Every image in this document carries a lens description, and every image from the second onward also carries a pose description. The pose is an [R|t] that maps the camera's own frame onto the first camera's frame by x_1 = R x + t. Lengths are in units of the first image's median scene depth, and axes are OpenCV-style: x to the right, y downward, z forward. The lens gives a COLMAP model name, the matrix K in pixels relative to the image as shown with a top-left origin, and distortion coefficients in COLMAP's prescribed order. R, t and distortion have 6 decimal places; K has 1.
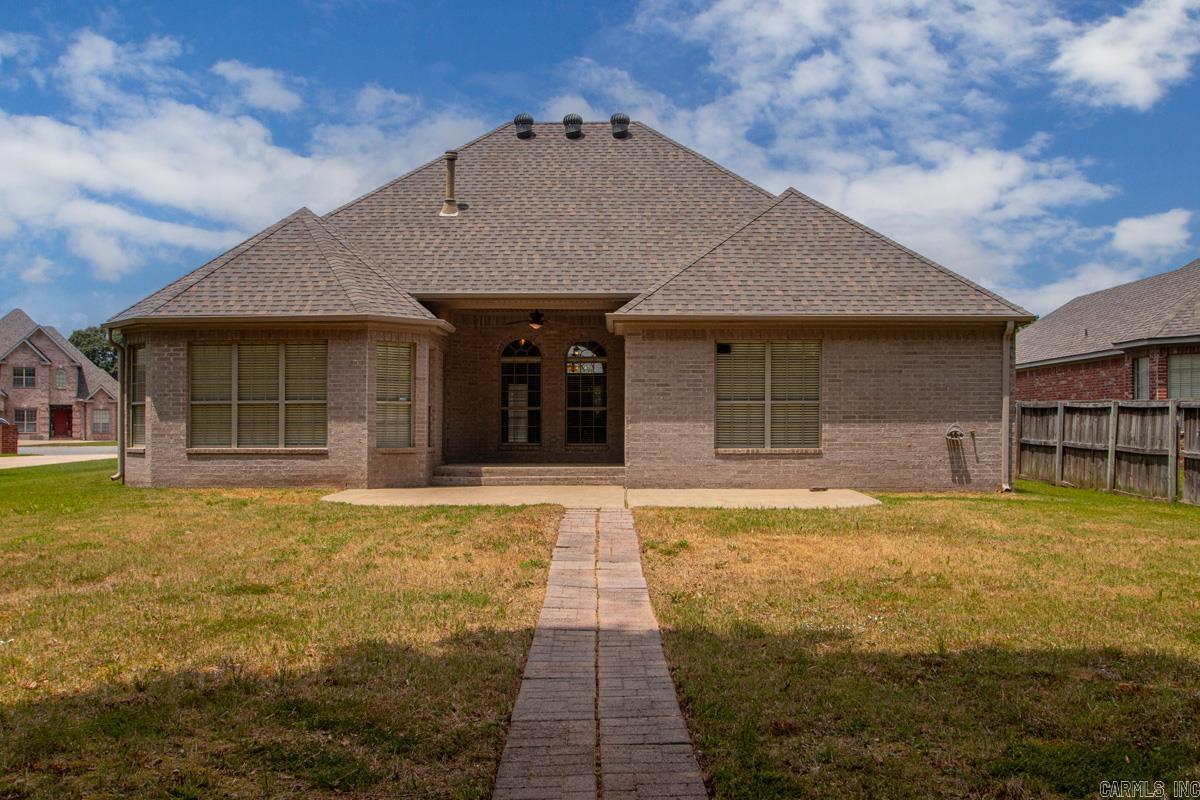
lens RADIAL K [[1080.2, 0, 600.0], [0, 1080.2, 400.0], [0, 0, 1]] dist [-0.098827, -0.000230]
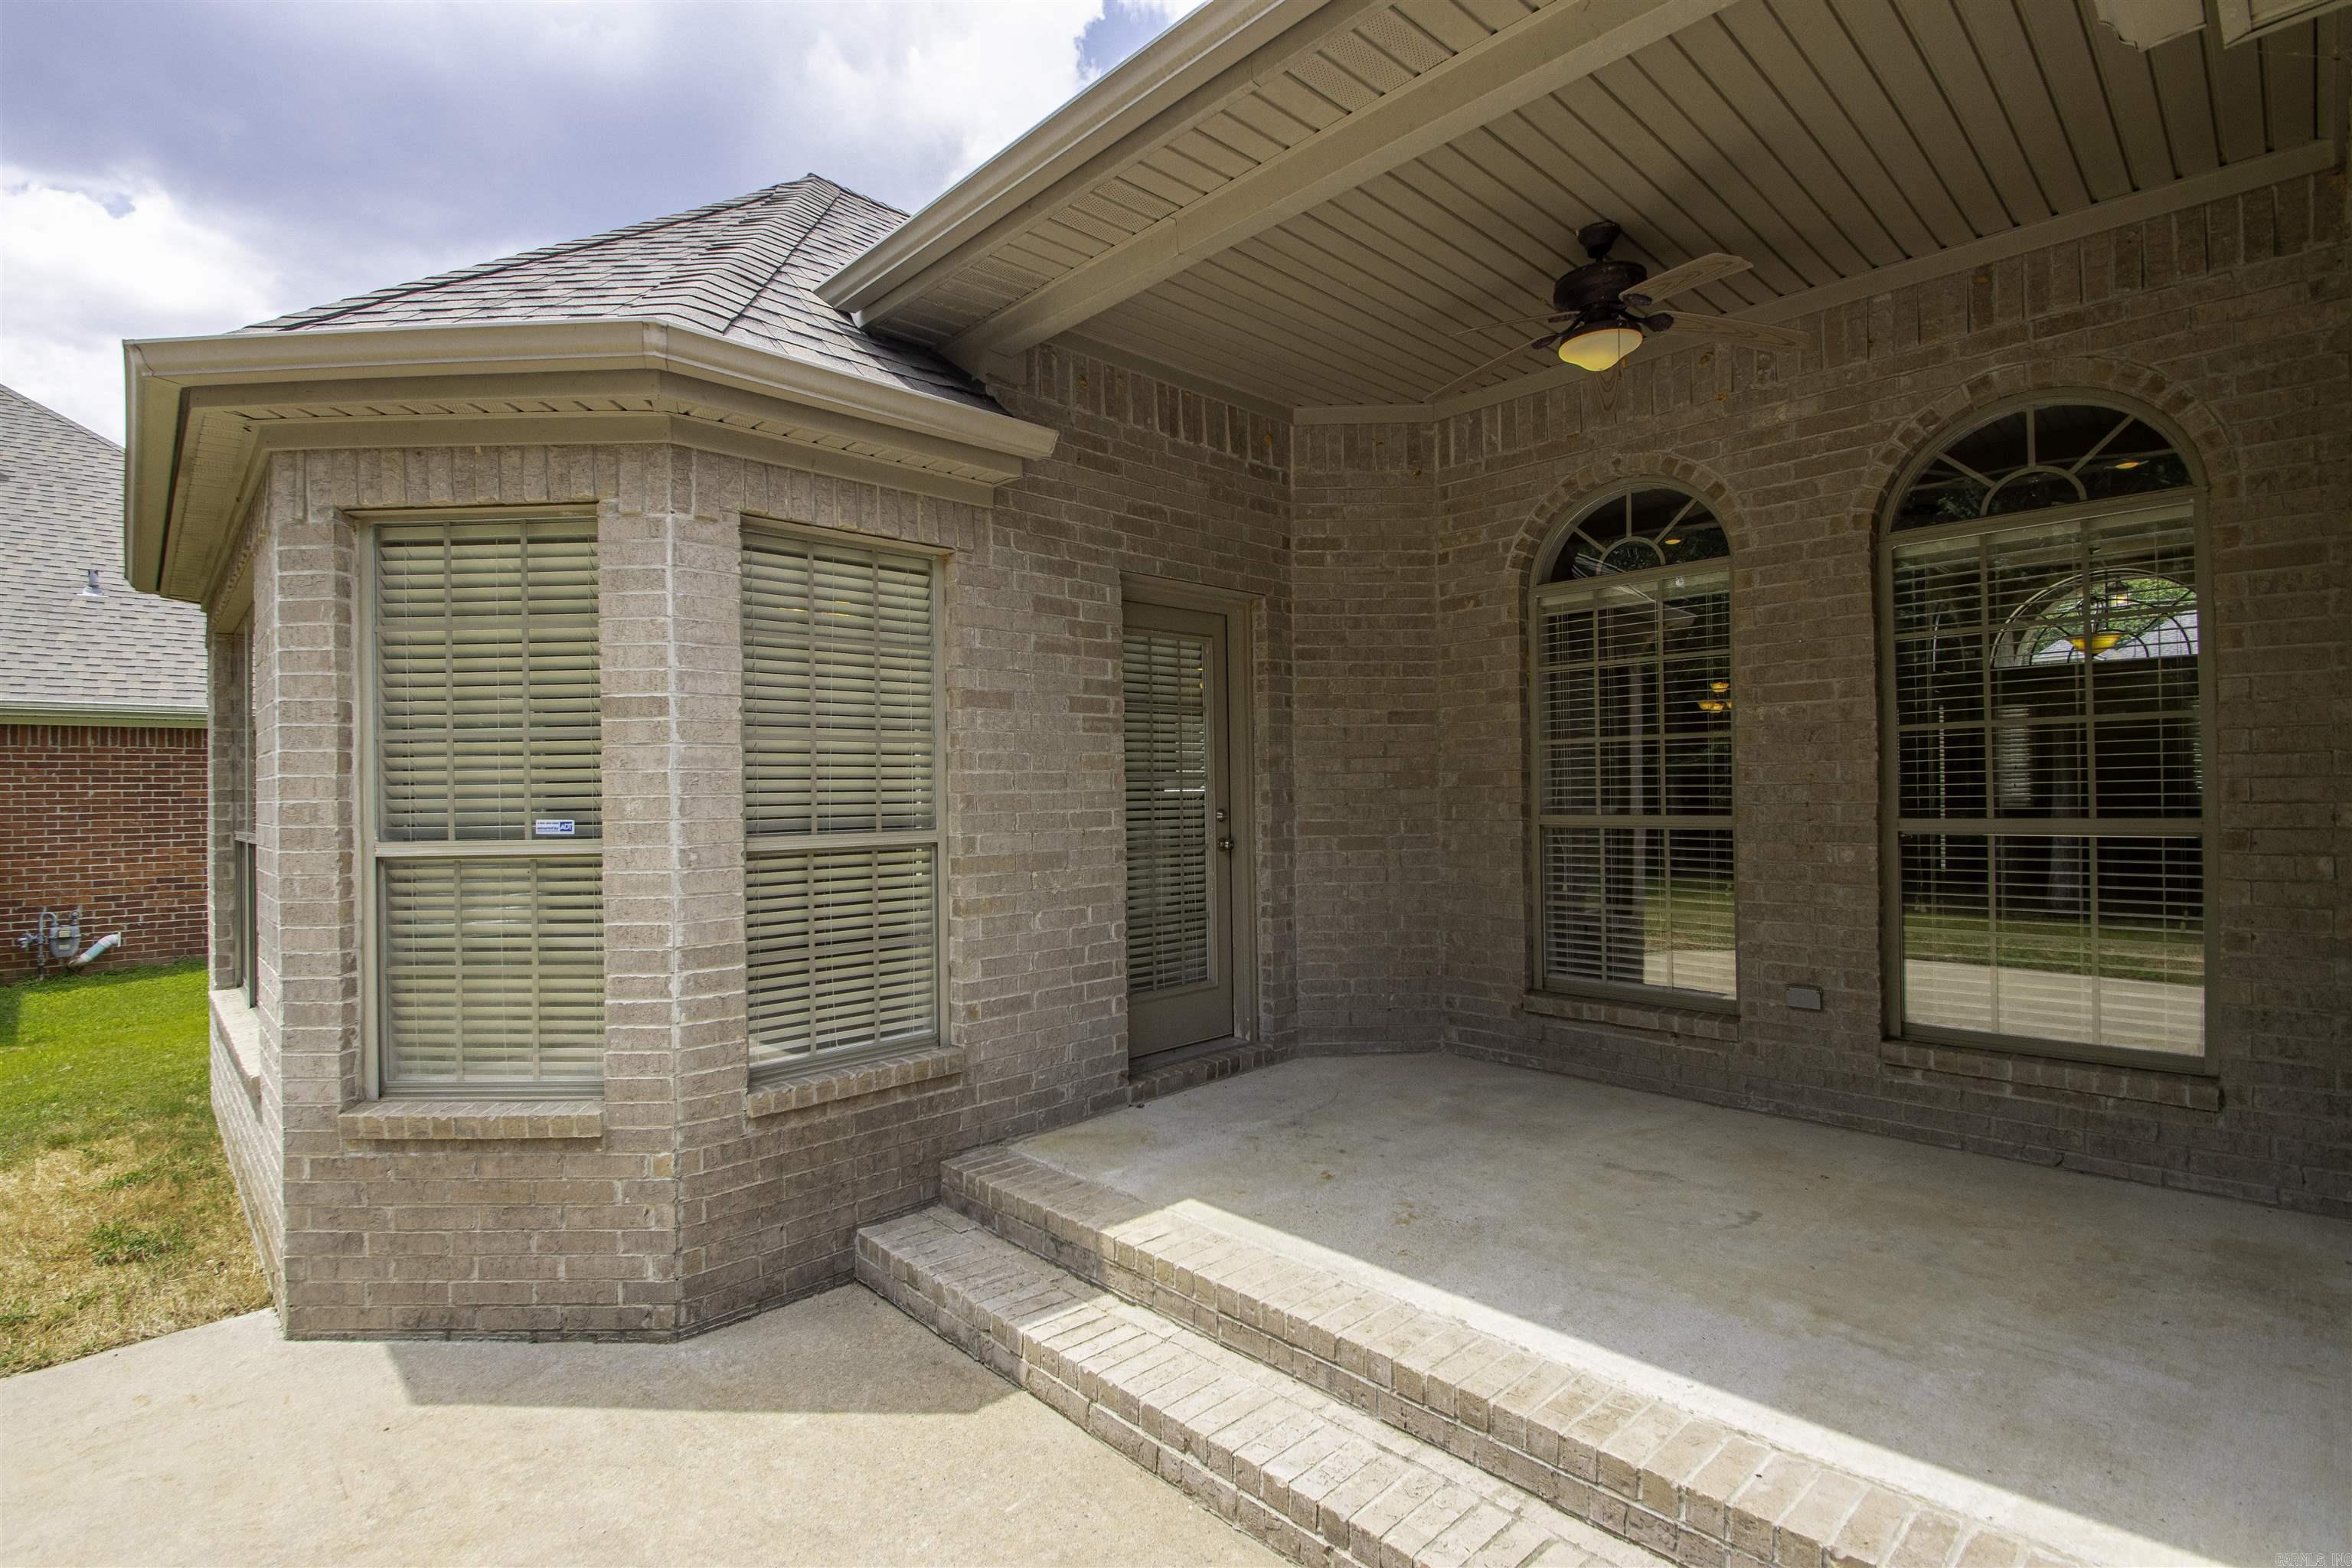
lens RADIAL K [[1090.2, 0, 1176.0], [0, 1090.2, 784.0], [0, 0, 1]] dist [0.000892, 0.000015]
pose [[0.706220, -0.019720, -0.707718, 0.014783], [0.034140, 0.999398, 0.006220, -0.004625], [0.707169, -0.028555, 0.706468, 0.912502]]
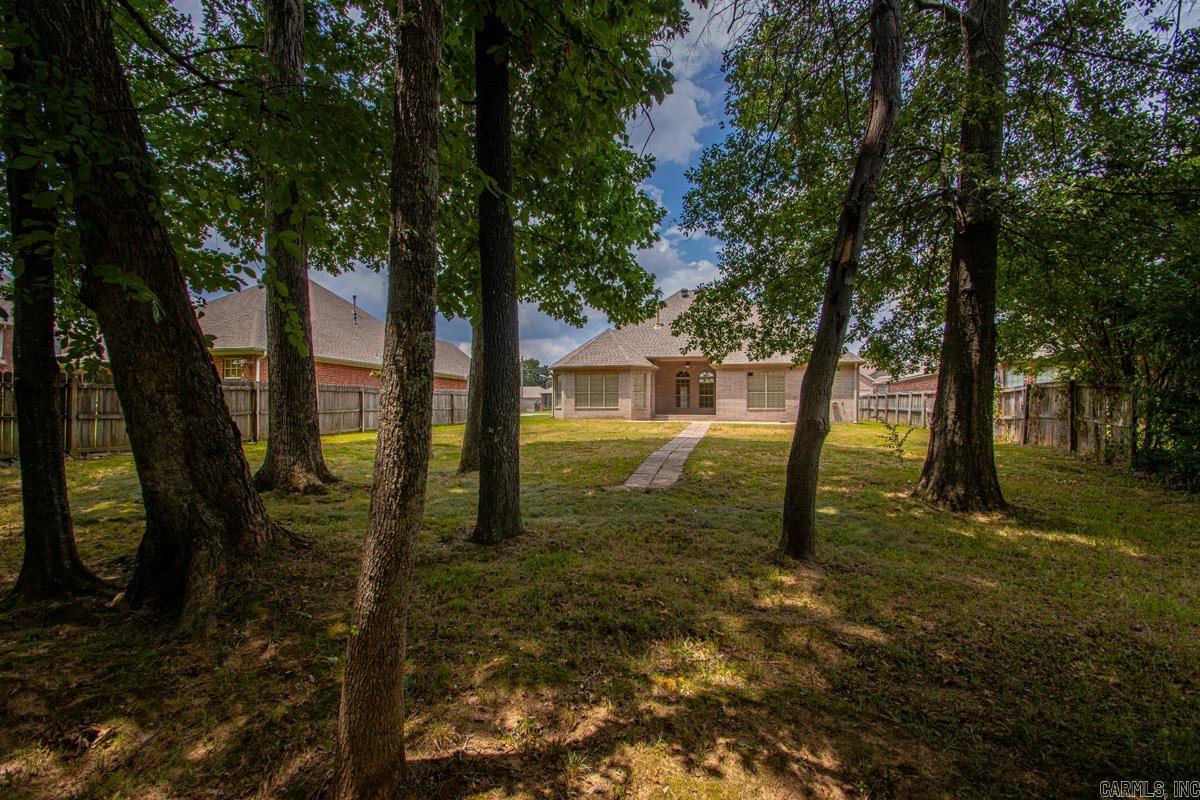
lens RADIAL K [[556.2, 0, 600.0], [0, 556.2, 400.0], [0, 0, 1]] dist [0.000892, 0.000015]
pose [[0.970659, 0.000543, -0.240458, 0.077960], [0.001250, 0.999973, 0.007306, 0.010788], [0.240455, -0.007392, 0.970632, -0.547806]]
